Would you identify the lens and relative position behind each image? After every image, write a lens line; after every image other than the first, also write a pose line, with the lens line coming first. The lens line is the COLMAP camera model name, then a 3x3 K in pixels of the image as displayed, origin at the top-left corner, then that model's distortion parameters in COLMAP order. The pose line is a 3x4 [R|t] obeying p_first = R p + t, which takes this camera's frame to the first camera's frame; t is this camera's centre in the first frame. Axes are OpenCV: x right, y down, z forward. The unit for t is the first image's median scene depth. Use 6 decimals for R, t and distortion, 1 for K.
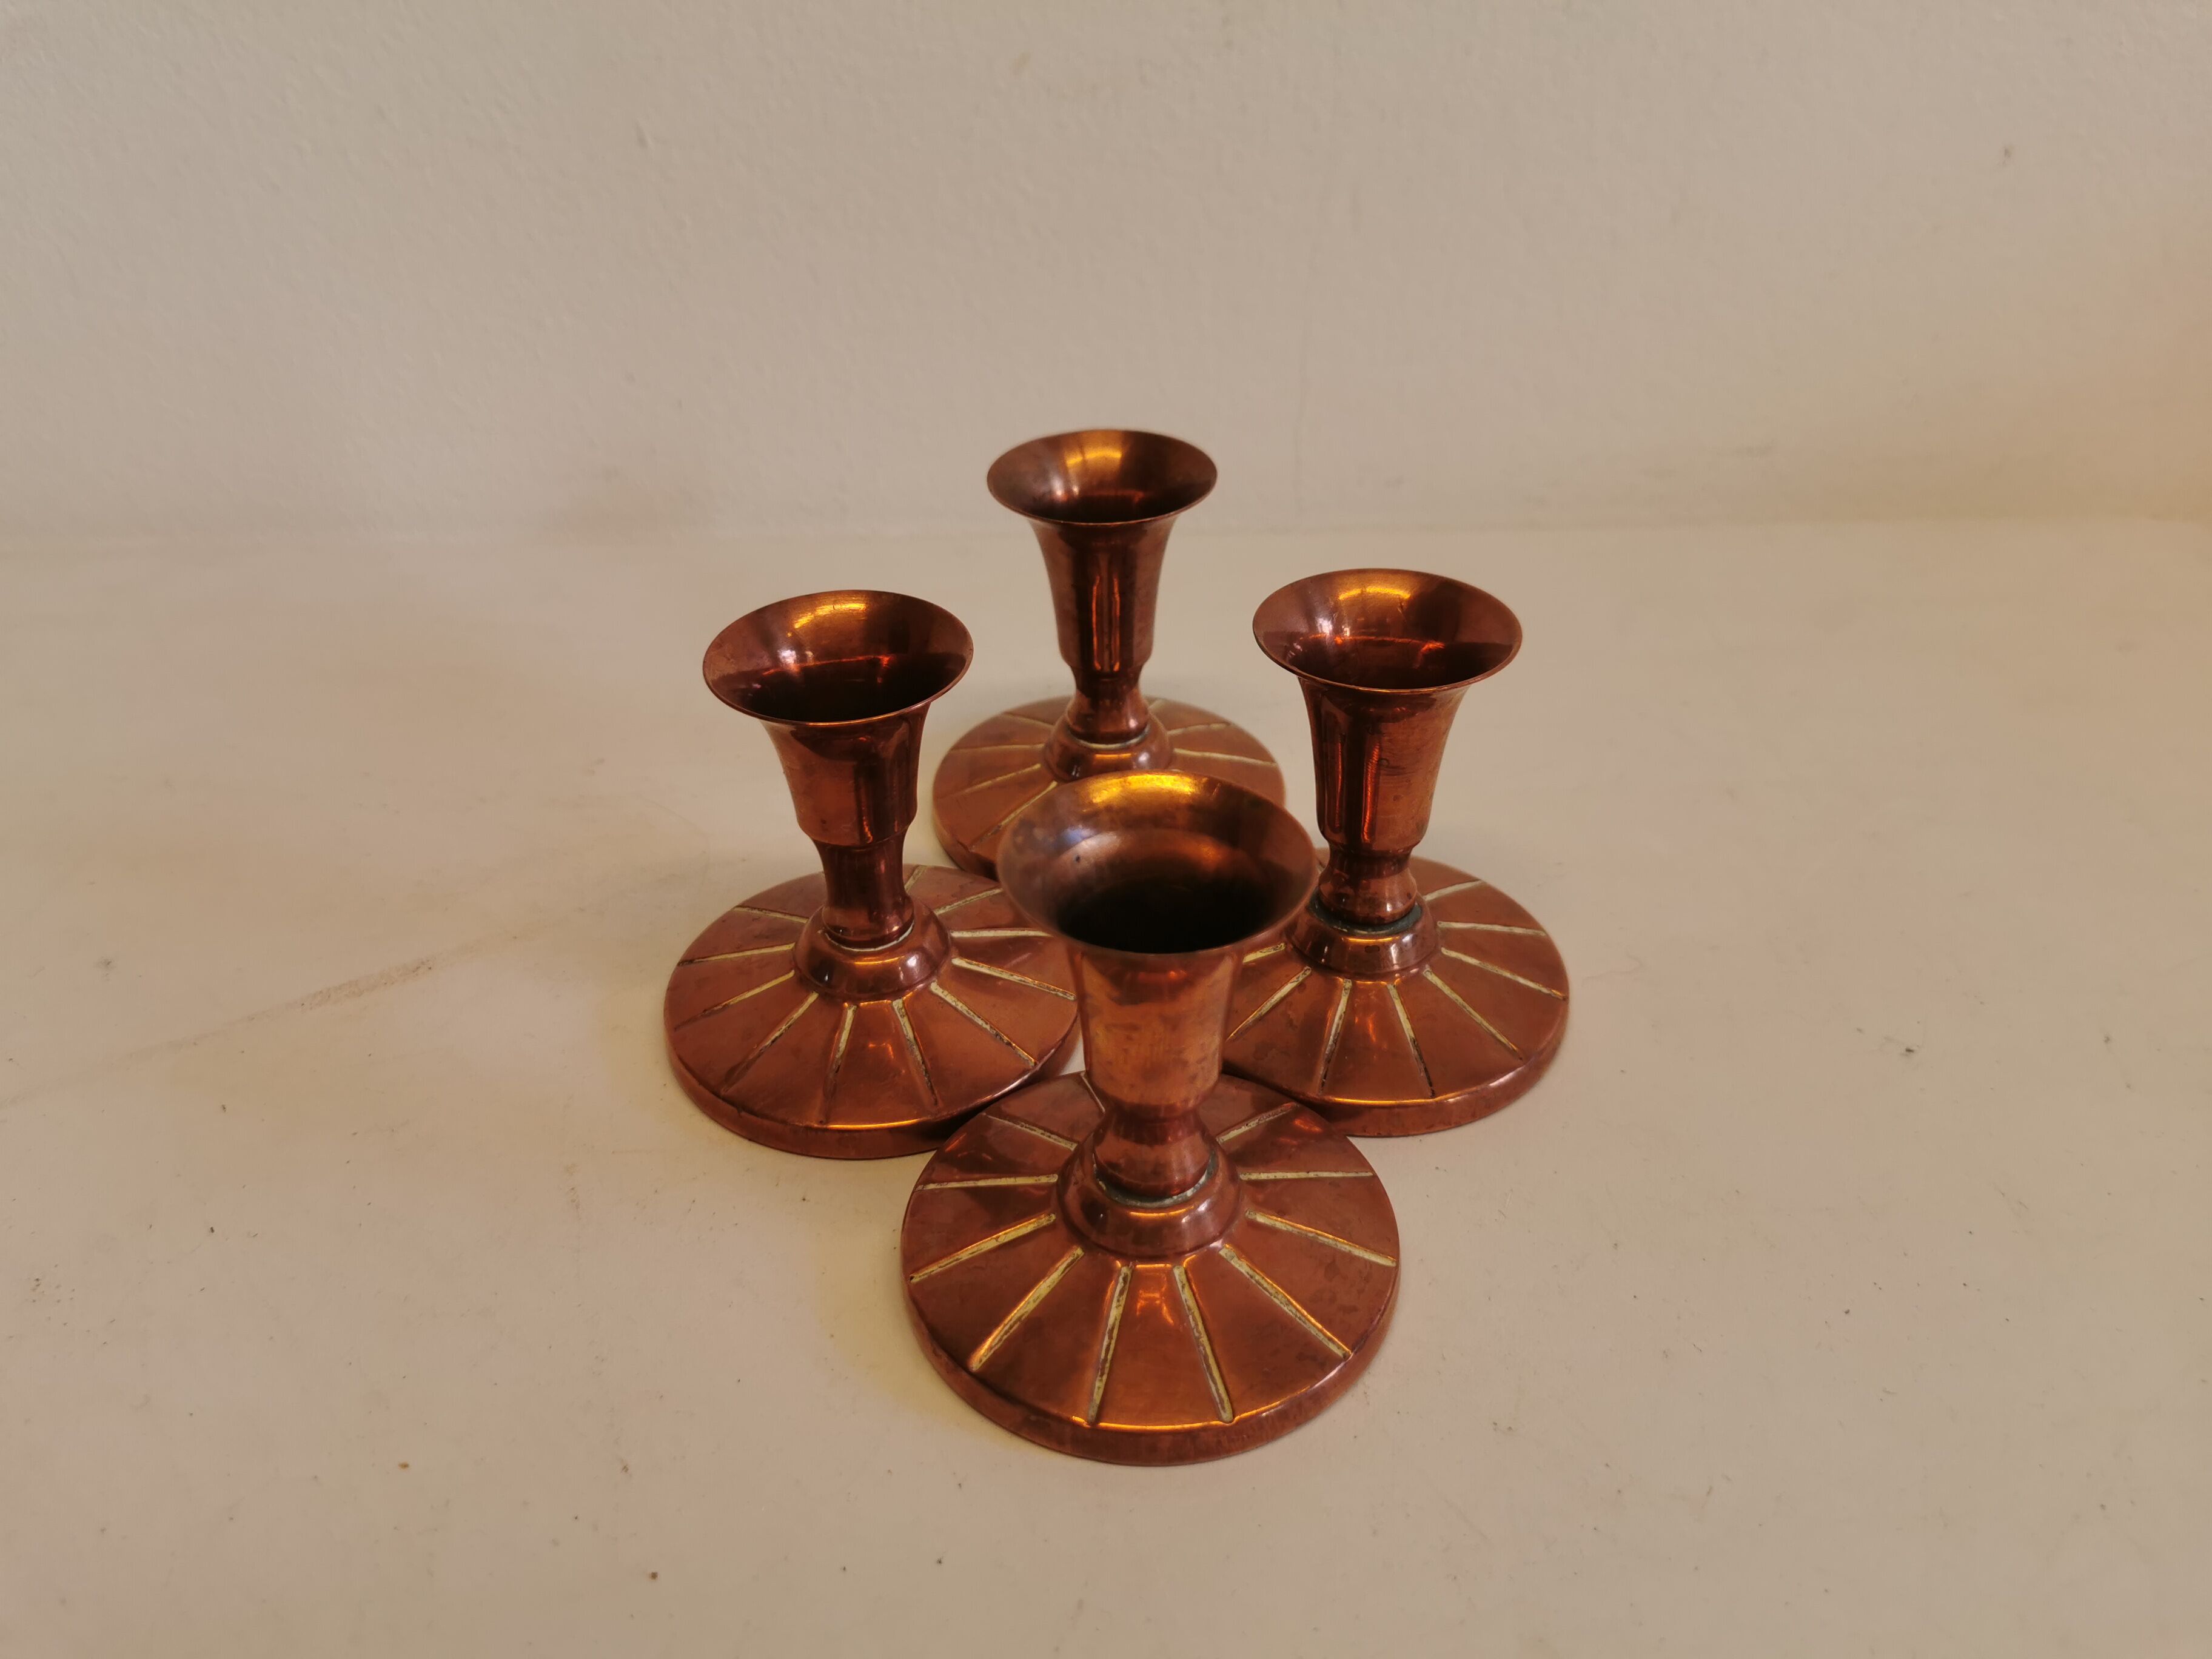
lens RADIAL K [[1720.1, 0, 1106.0], [0, 1720.1, 829.5], [0, 0, 1]] dist [0.047879, -0.121052]
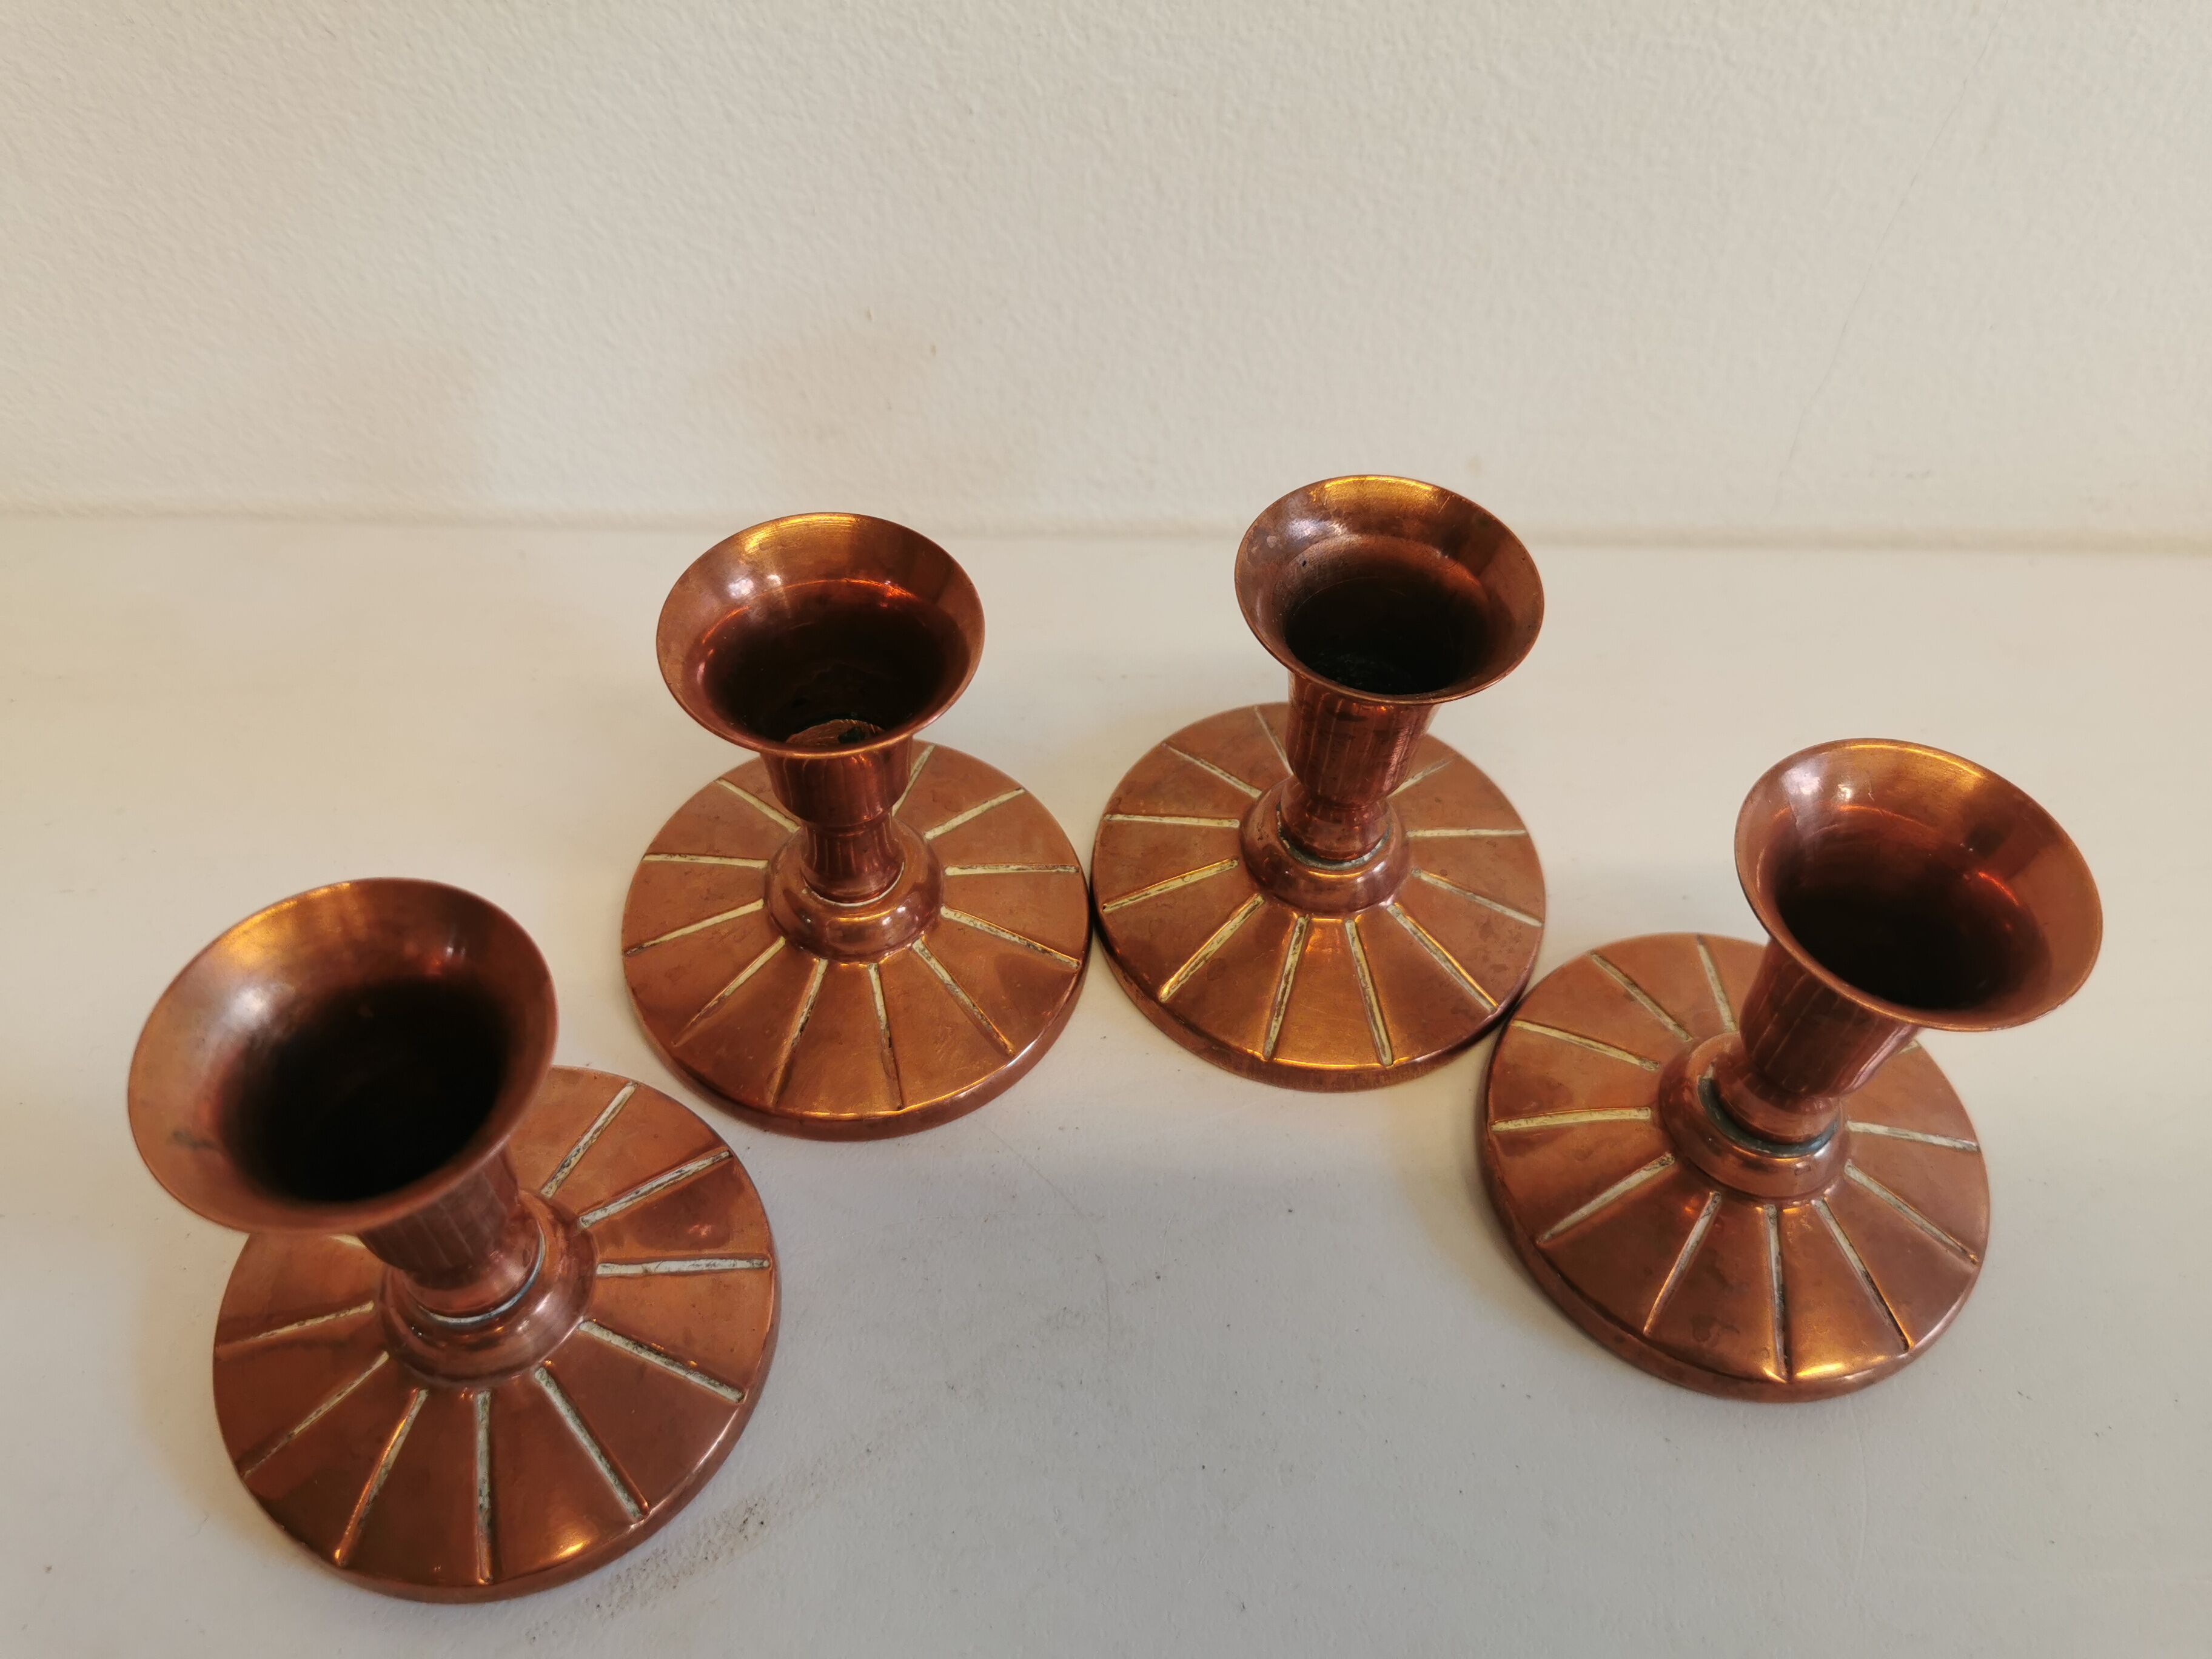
lens RADIAL K [[1730.8, 0, 1106.0], [0, 1730.8, 829.5], [0, 0, 1]] dist [0.062640, -0.164051]
pose [[0.999096, 0.032943, 0.026876, -0.209036], [-0.039723, 0.948615, 0.313928, -0.311170], [-0.015153, -0.314712, 0.949066, 0.308867]]
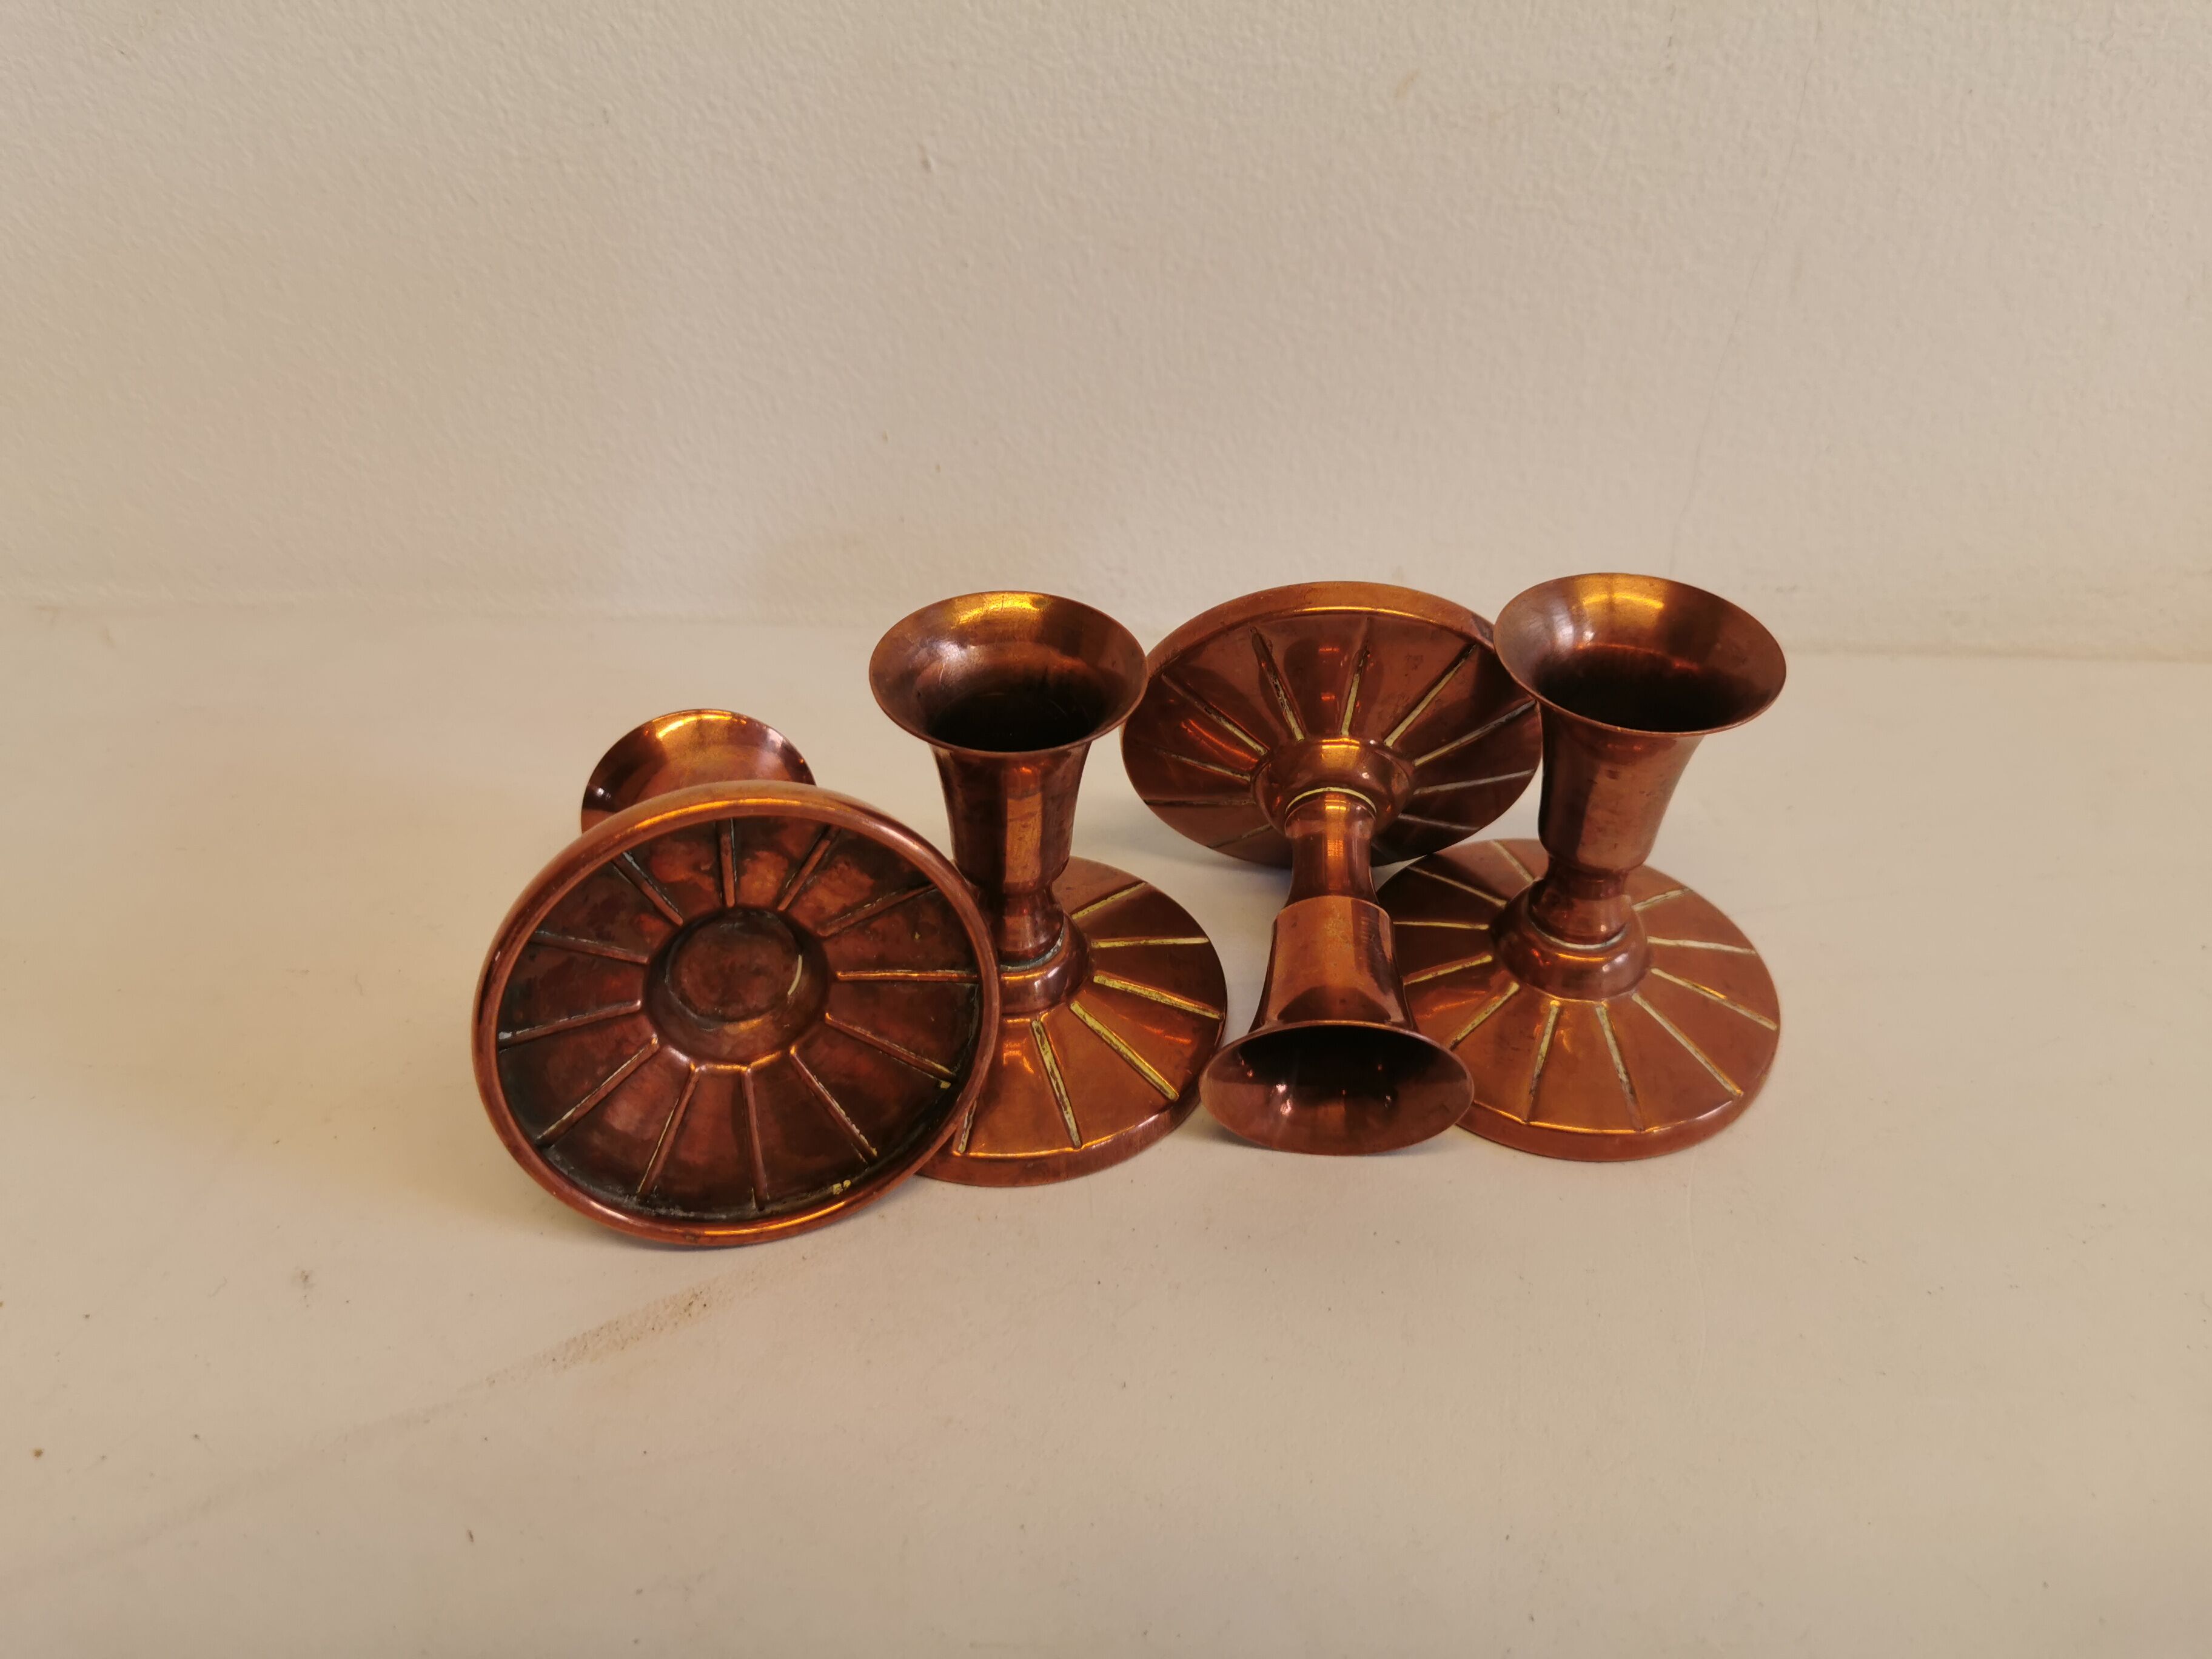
lens RADIAL K [[1724.3, 0, 1106.0], [0, 1724.3, 829.5], [0, 0, 1]] dist [0.029607, -0.074852]
pose [[0.998241, 0.048540, -0.034053, -0.141647], [-0.045494, 0.995331, 0.085130, -0.161234], [0.038026, -0.083431, 0.995788, 0.170740]]
